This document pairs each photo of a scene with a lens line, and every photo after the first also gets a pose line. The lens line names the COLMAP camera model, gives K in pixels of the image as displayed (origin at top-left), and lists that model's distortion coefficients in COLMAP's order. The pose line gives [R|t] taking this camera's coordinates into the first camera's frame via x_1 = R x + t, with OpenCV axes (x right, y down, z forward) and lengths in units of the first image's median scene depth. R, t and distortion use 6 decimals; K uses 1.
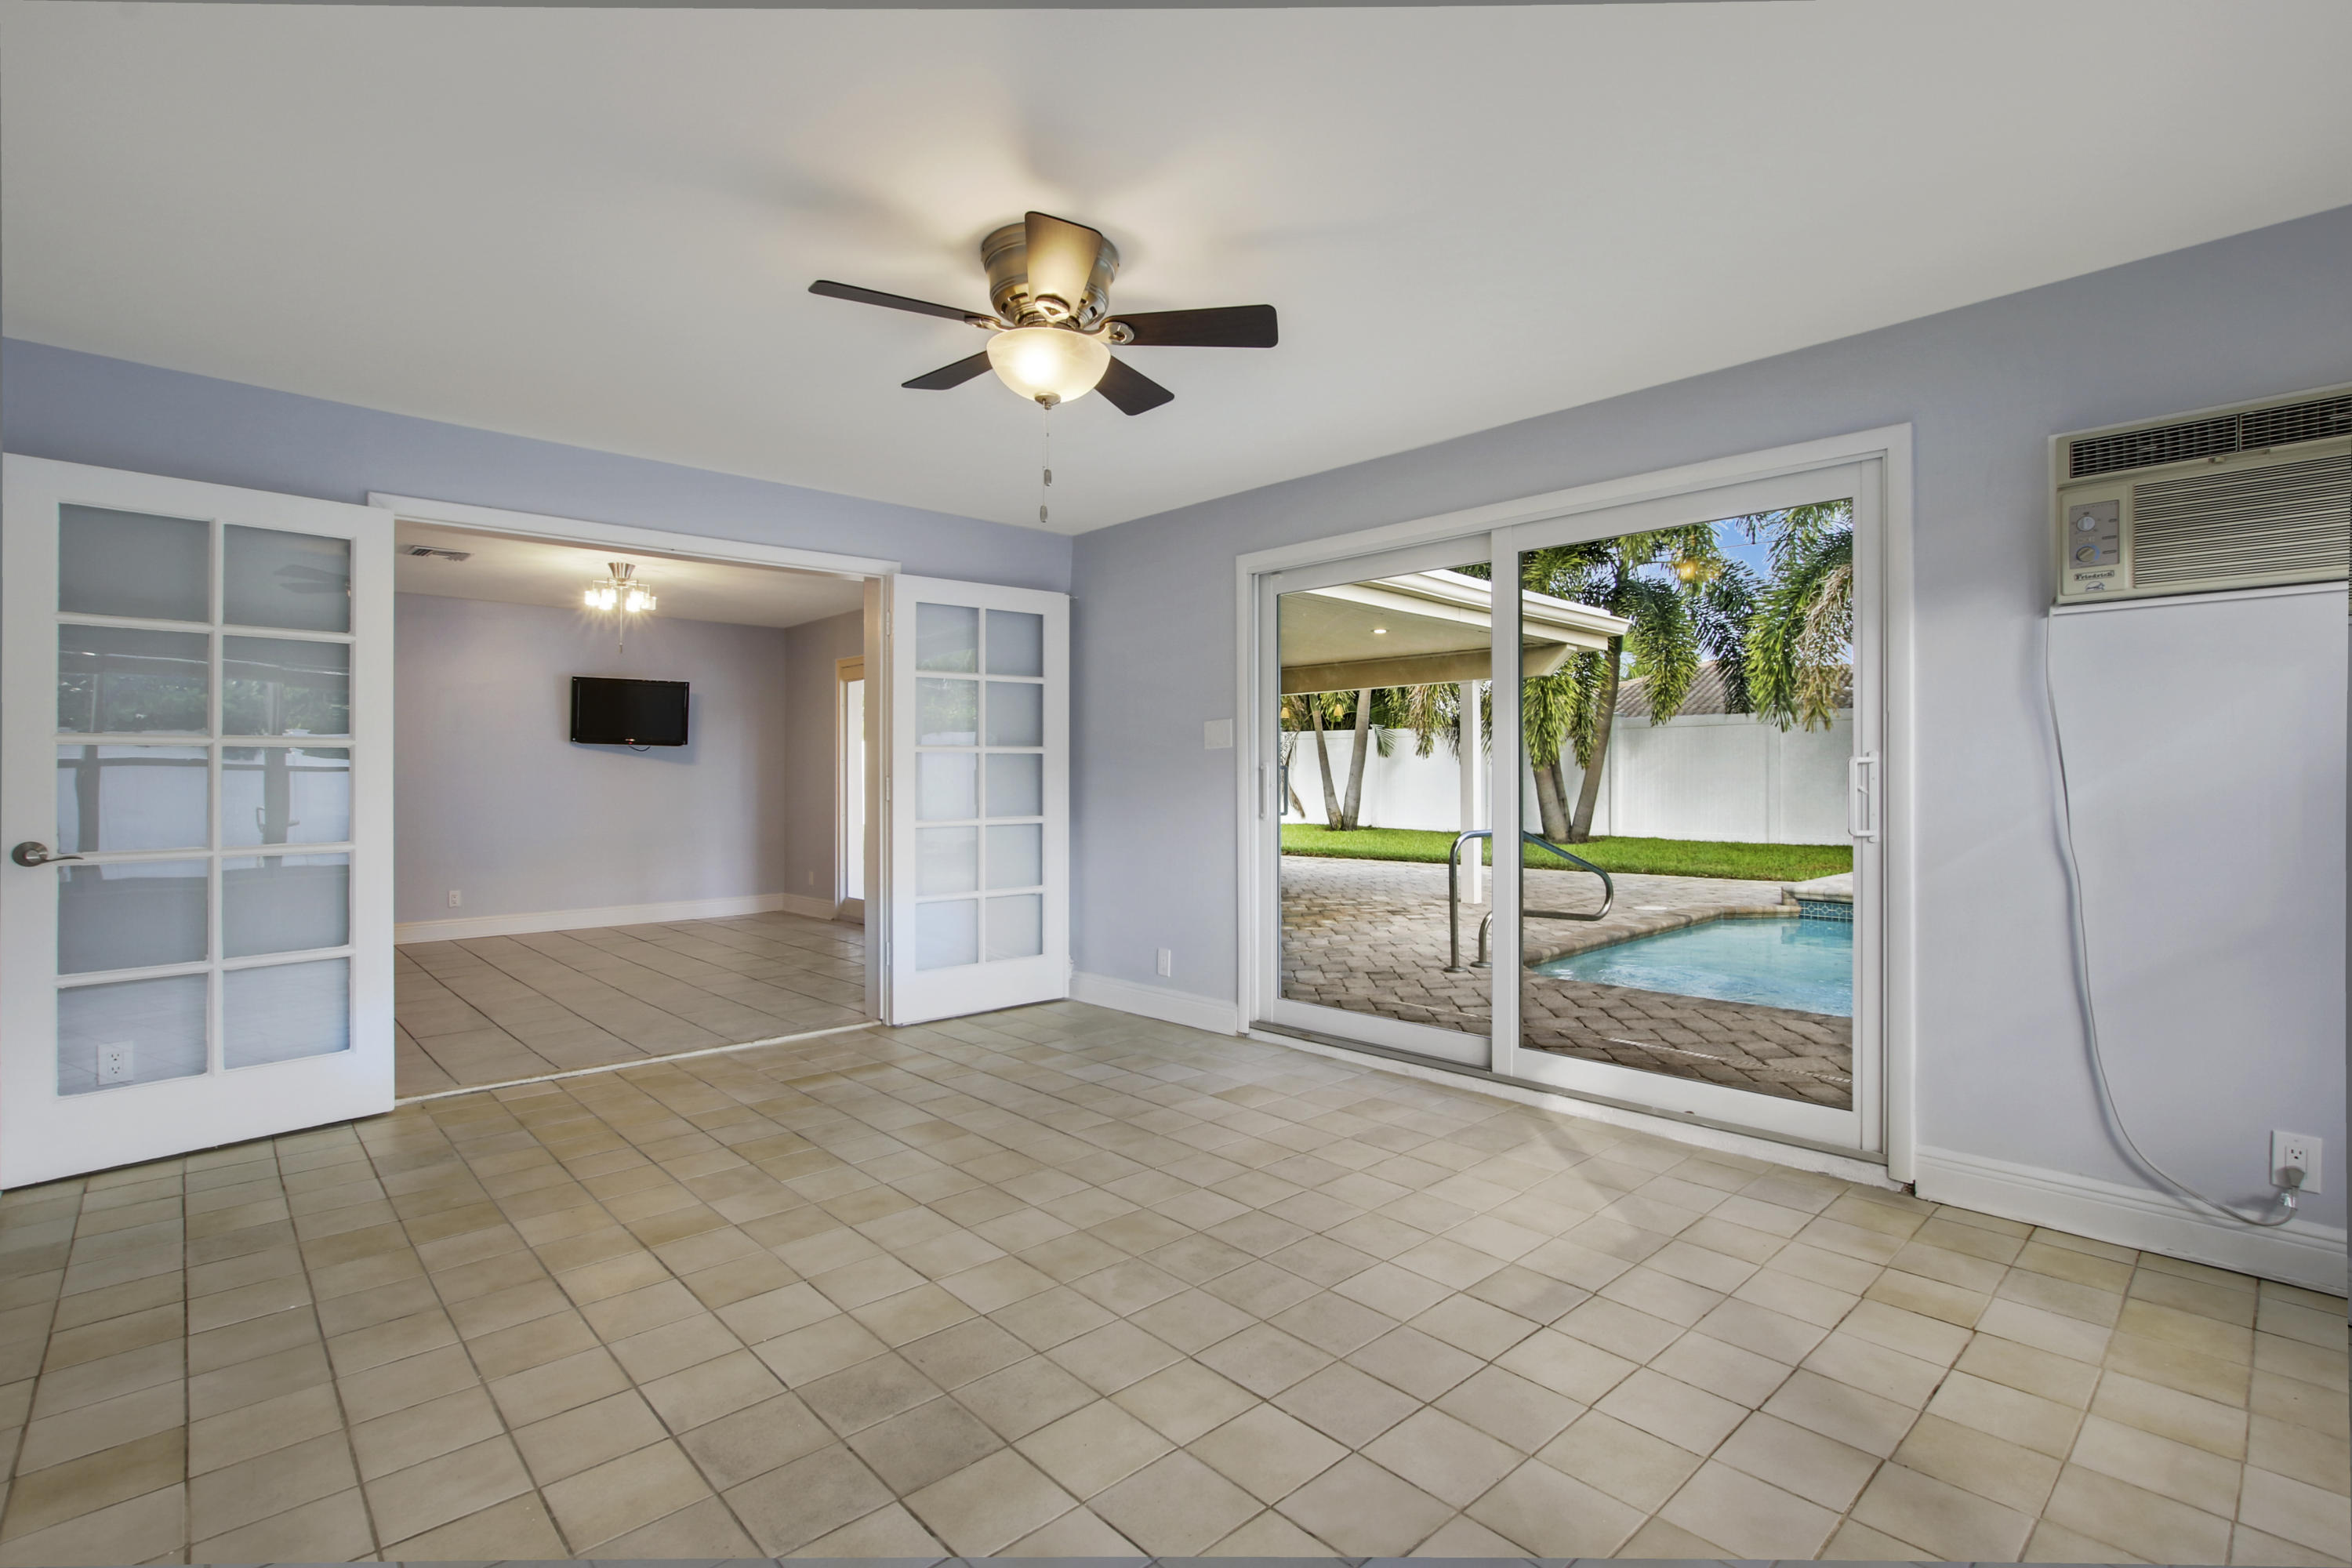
lens RADIAL K [[1087.9, 0, 1229.4], [0, 1087.9, 766.6], [0, 0, 1]] dist [-0.022499, 0.000334]
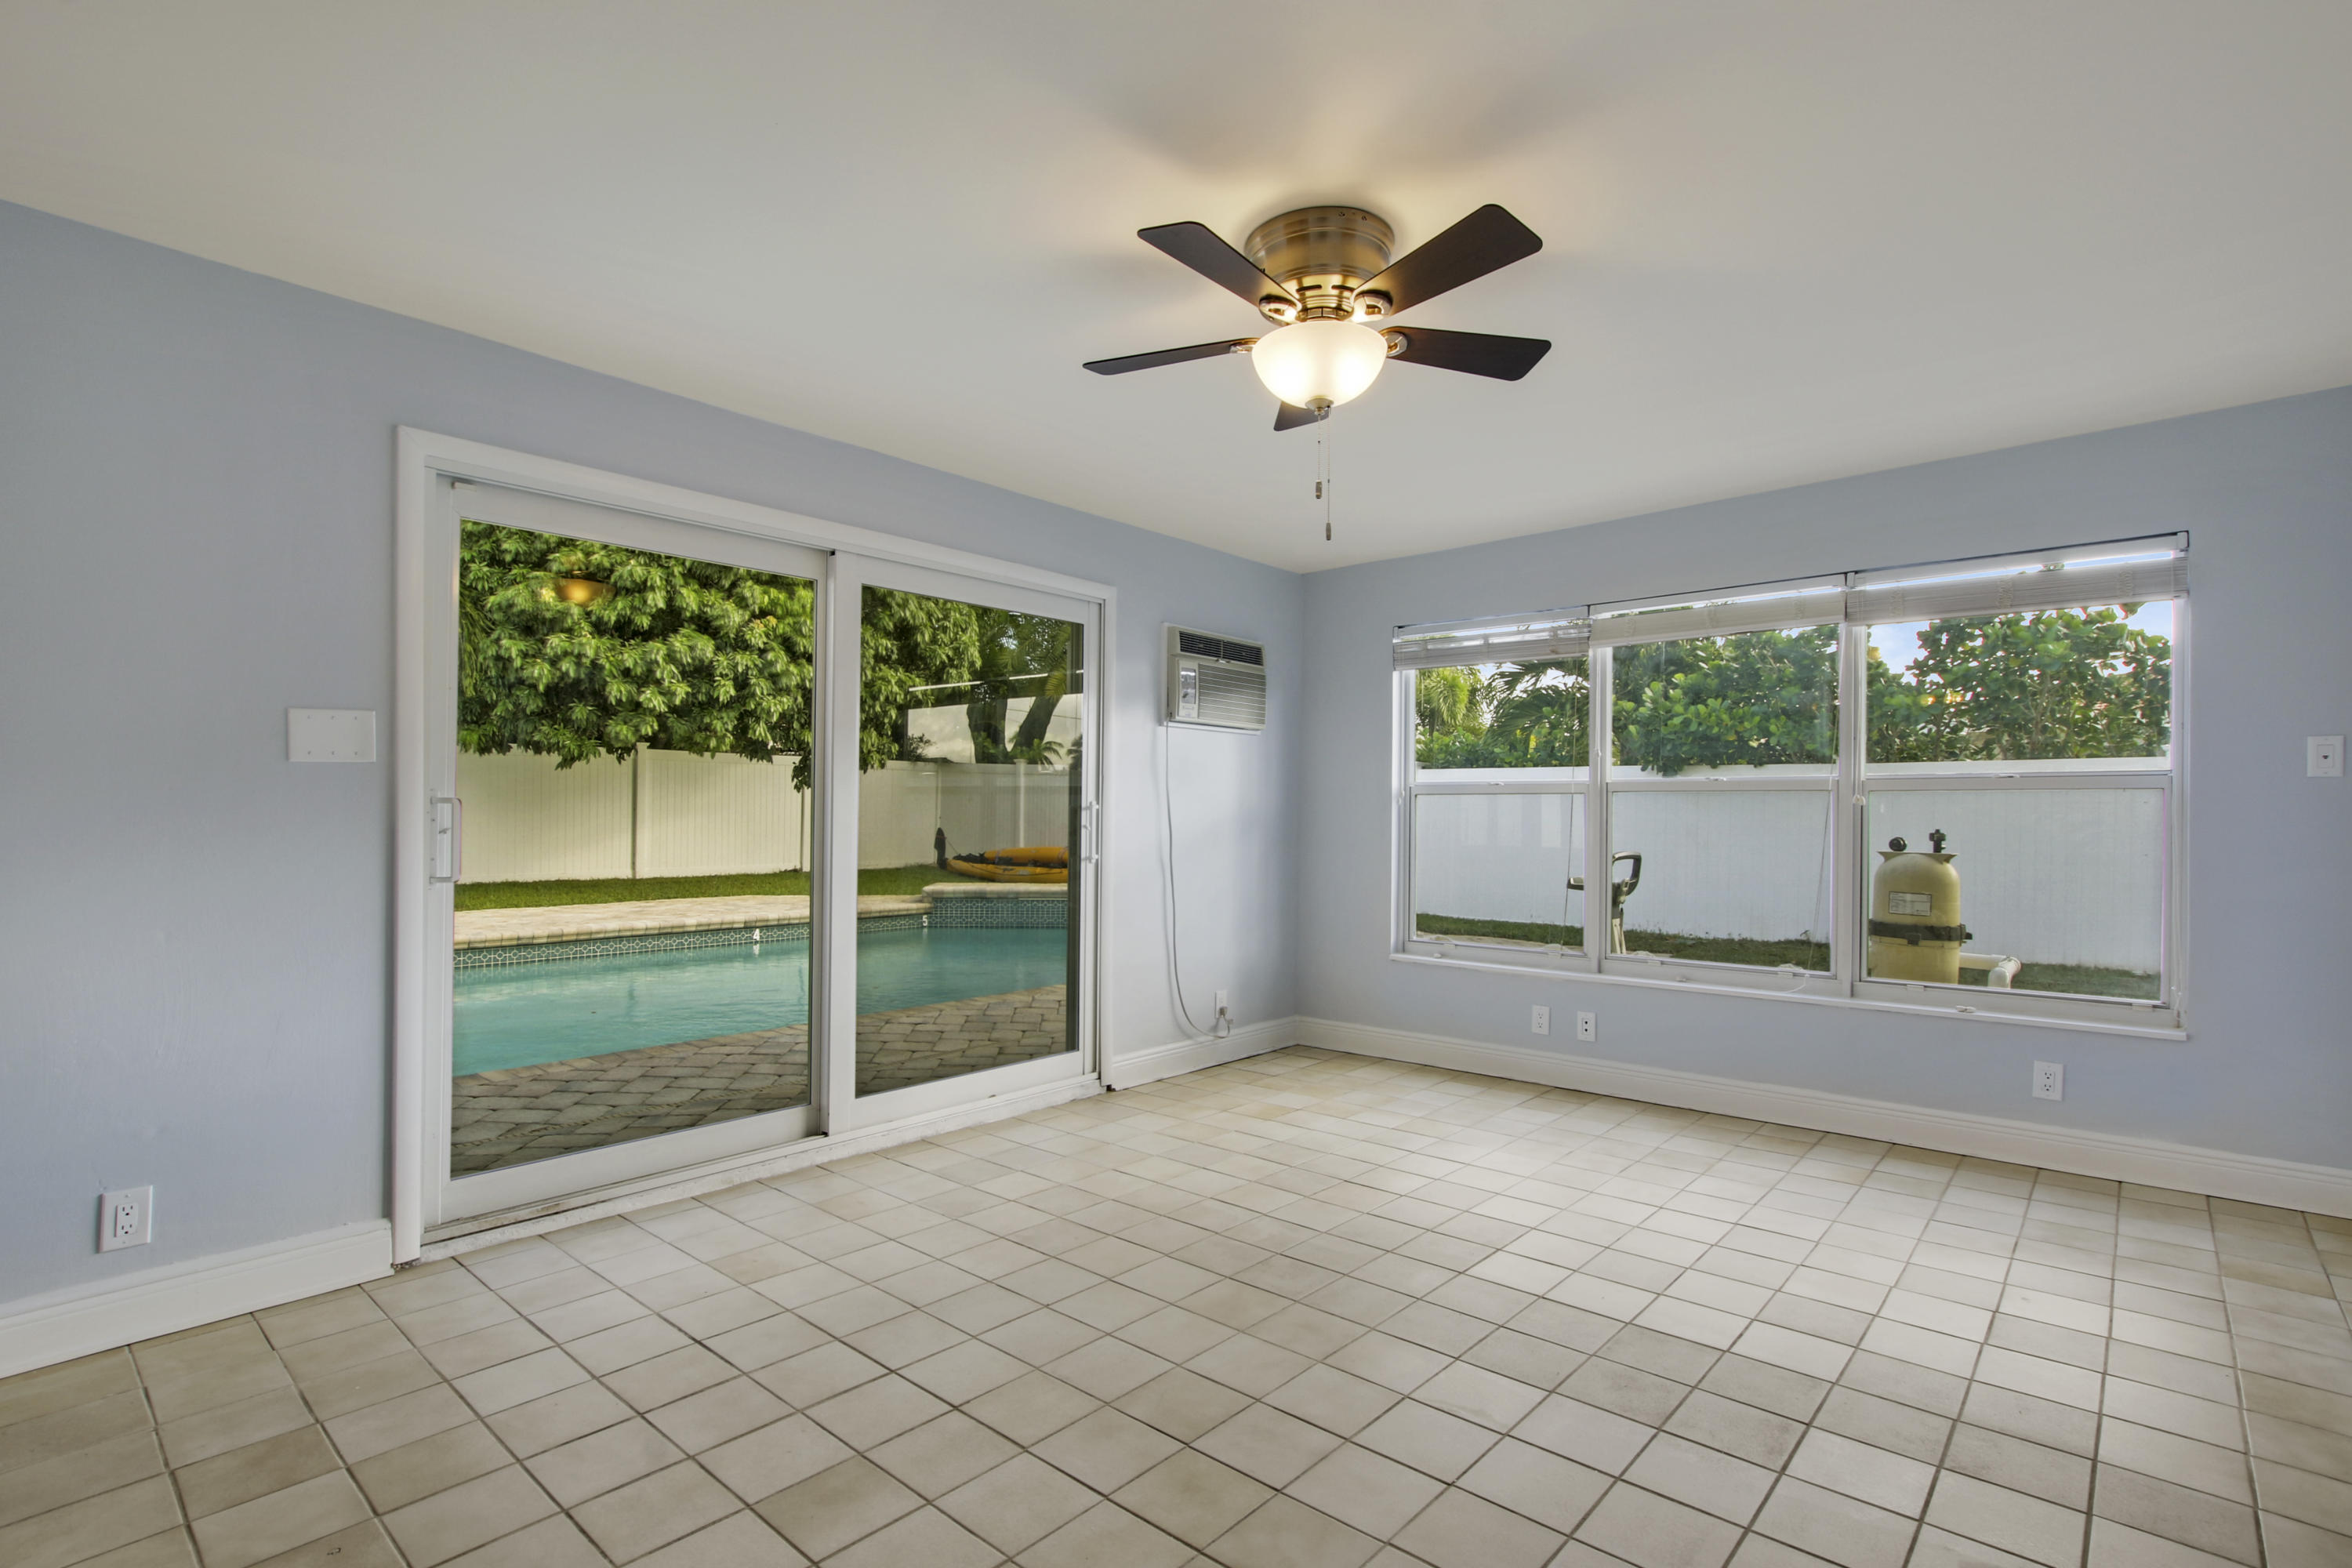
lens RADIAL K [[1107.6, 0, 1176.0], [0, 1107.6, 784.0], [0, 0, 1]] dist [-0.011865, 0.000286]
pose [[-0.068958, 0.031112, 0.997134, -0.973188], [-0.014520, 0.999376, -0.032186, 0.011239], [-0.997514, -0.016698, -0.068463, 1.038893]]
